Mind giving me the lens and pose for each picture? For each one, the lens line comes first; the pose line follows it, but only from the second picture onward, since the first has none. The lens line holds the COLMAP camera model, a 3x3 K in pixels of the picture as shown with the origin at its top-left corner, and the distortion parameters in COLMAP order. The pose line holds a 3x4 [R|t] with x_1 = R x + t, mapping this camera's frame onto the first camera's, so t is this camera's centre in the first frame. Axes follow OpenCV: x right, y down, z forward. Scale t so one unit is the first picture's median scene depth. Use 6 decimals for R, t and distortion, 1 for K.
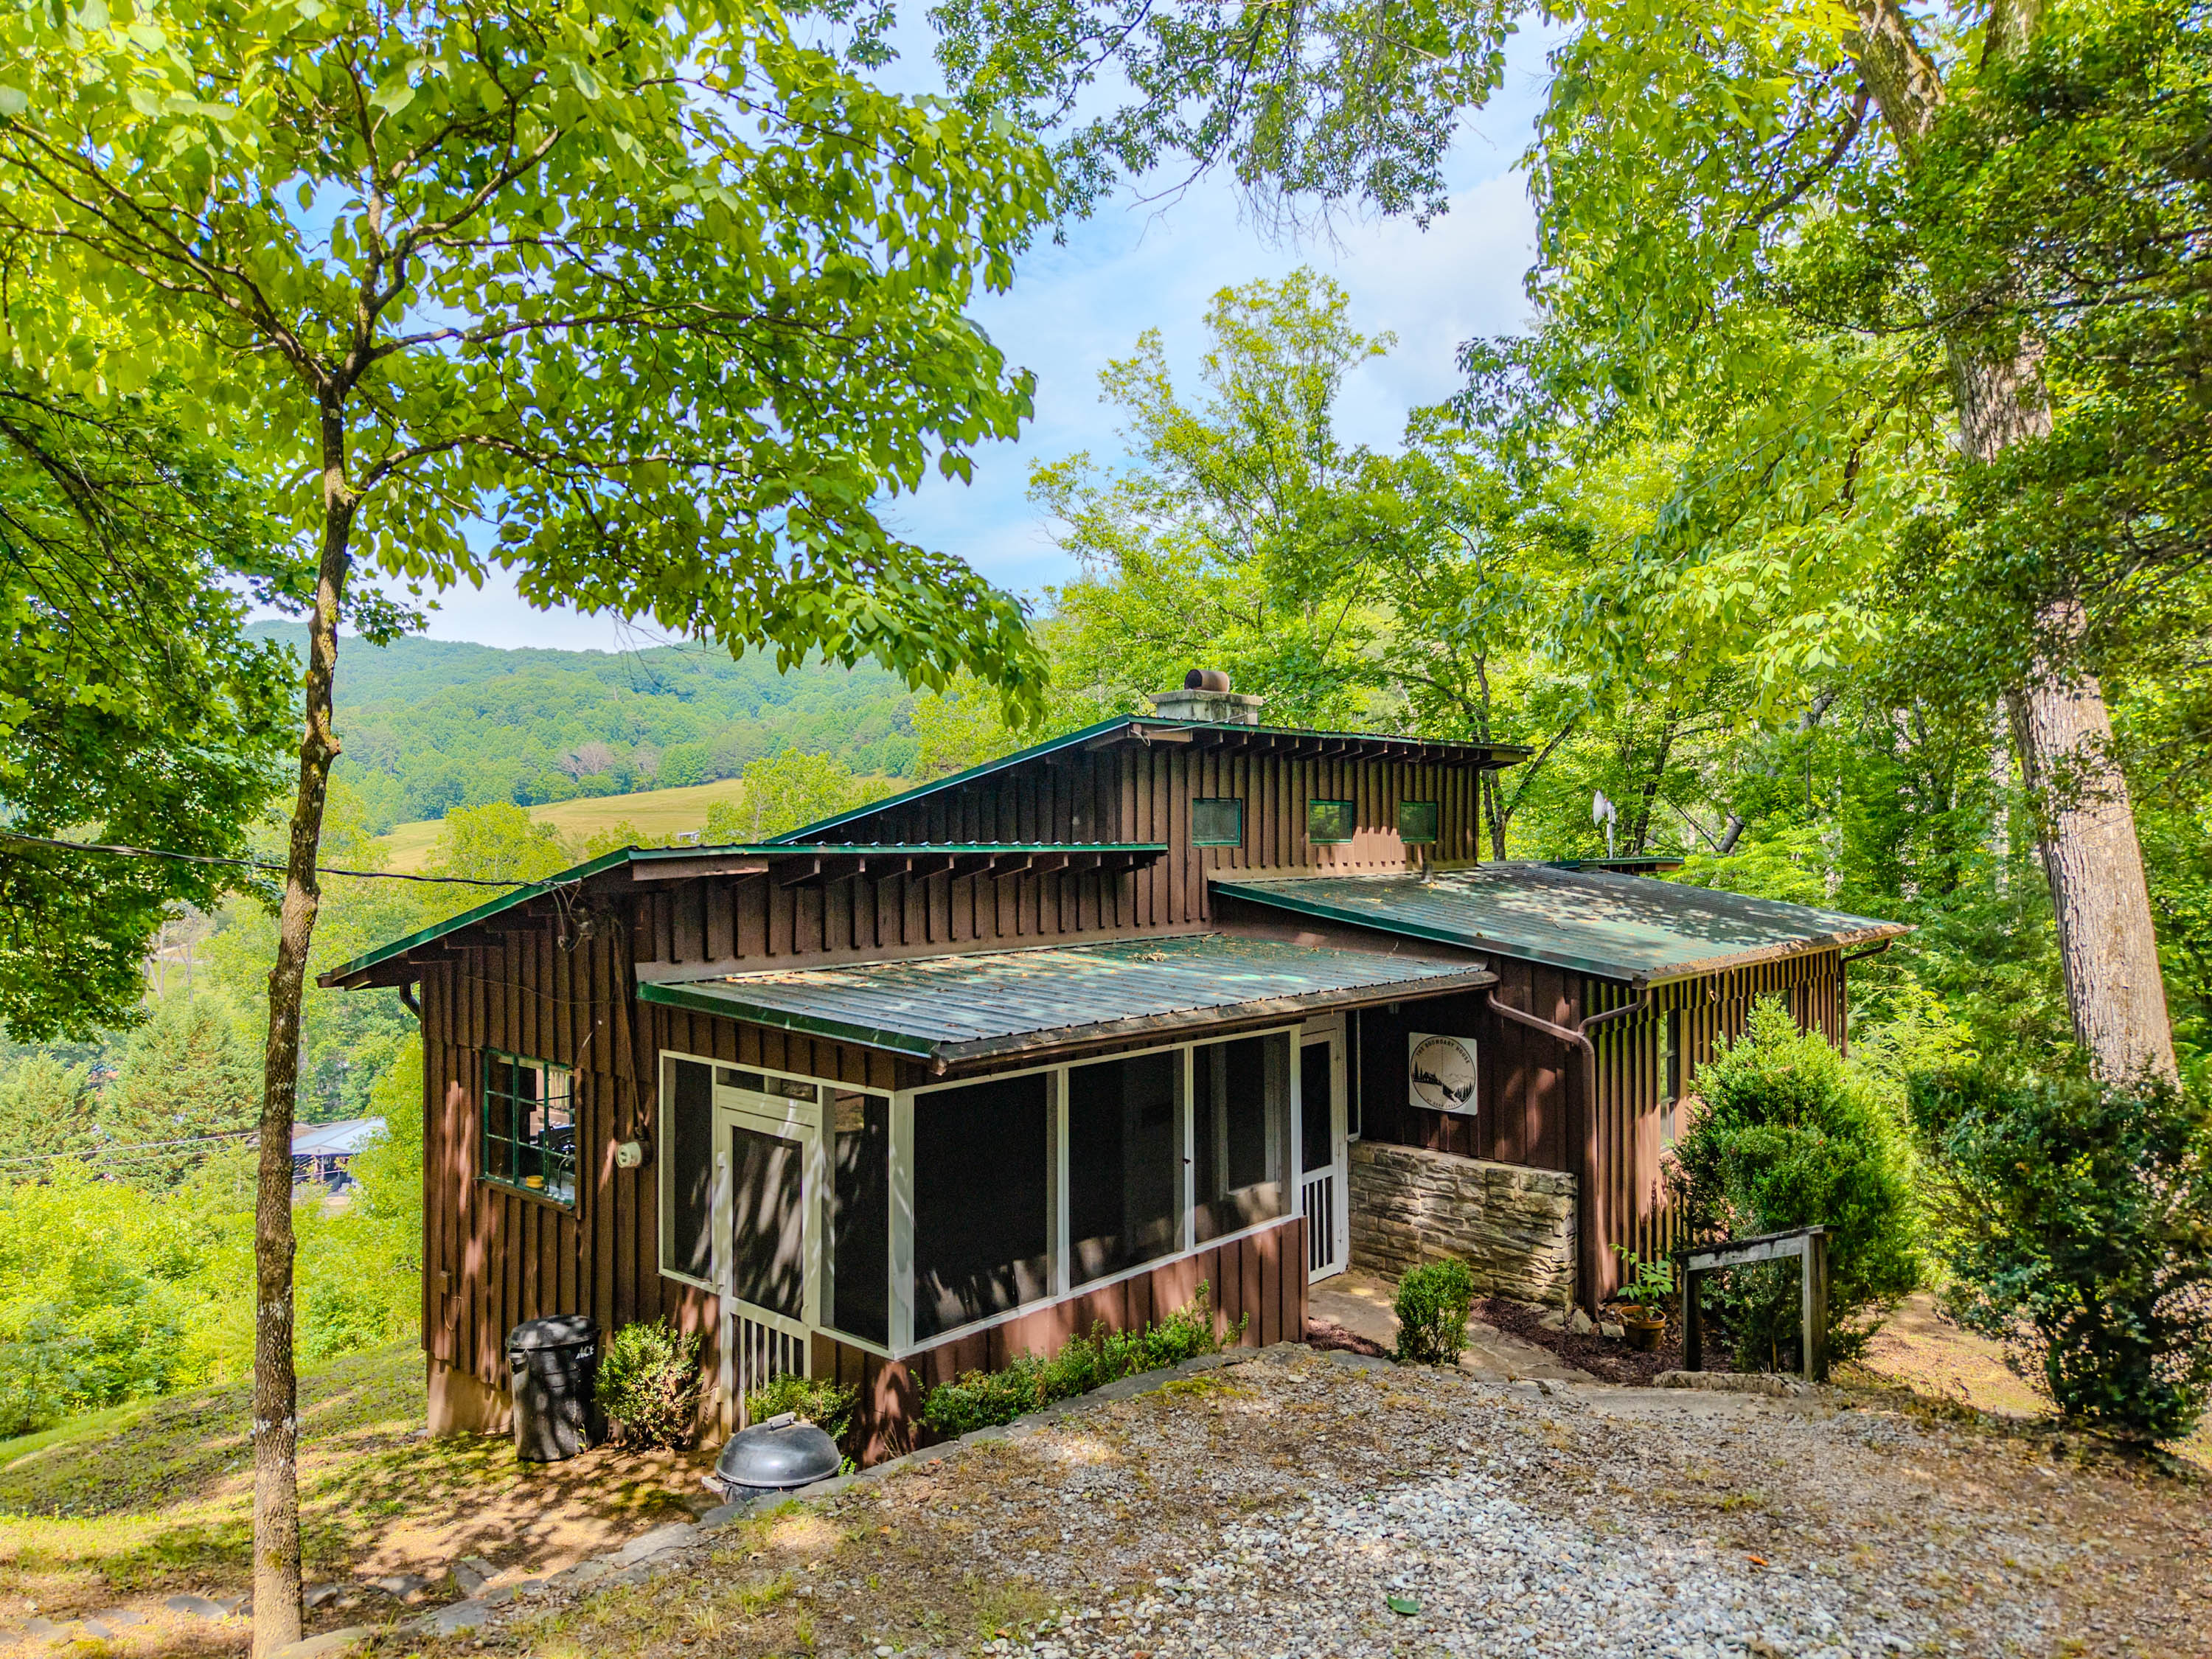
lens RADIAL K [[1478.9, 0, 1100.9], [0, 1478.9, 841.1], [0, 0, 1]] dist [0.106445, -0.168920]
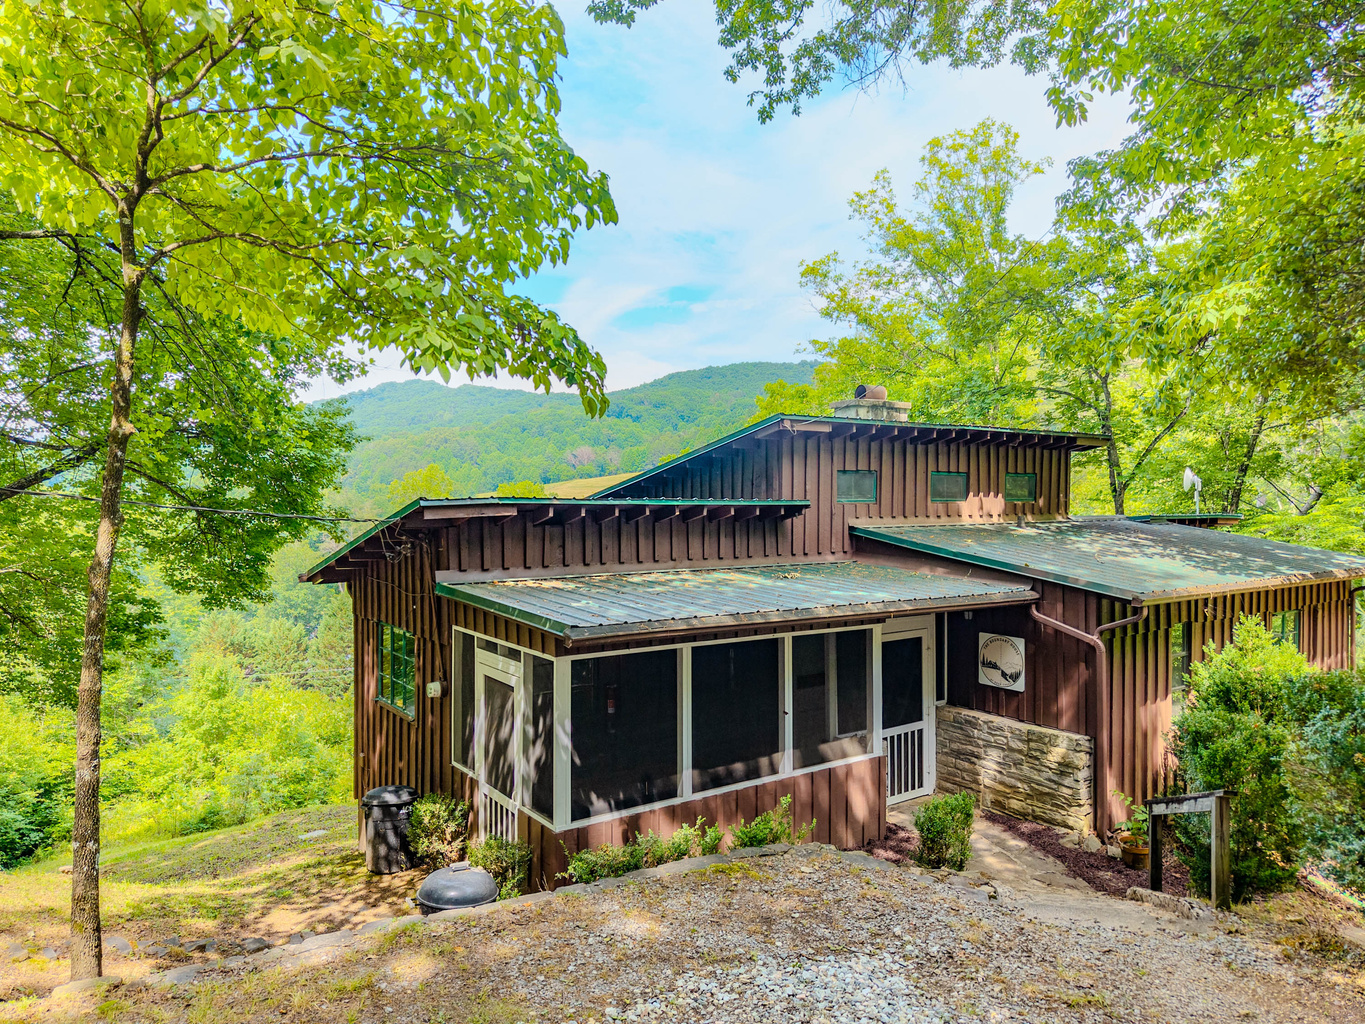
lens RADIAL K [[916.2, 0, 682.5], [0, 916.2, 512.0], [0, 0, 1]] dist [0.065808, -0.067244]
pose [[0.974868, 0.006165, -0.222700, 0.128742], [-0.004467, 0.999957, 0.008129, 0.006966], [0.222741, -0.006930, 0.974853, 0.071672]]
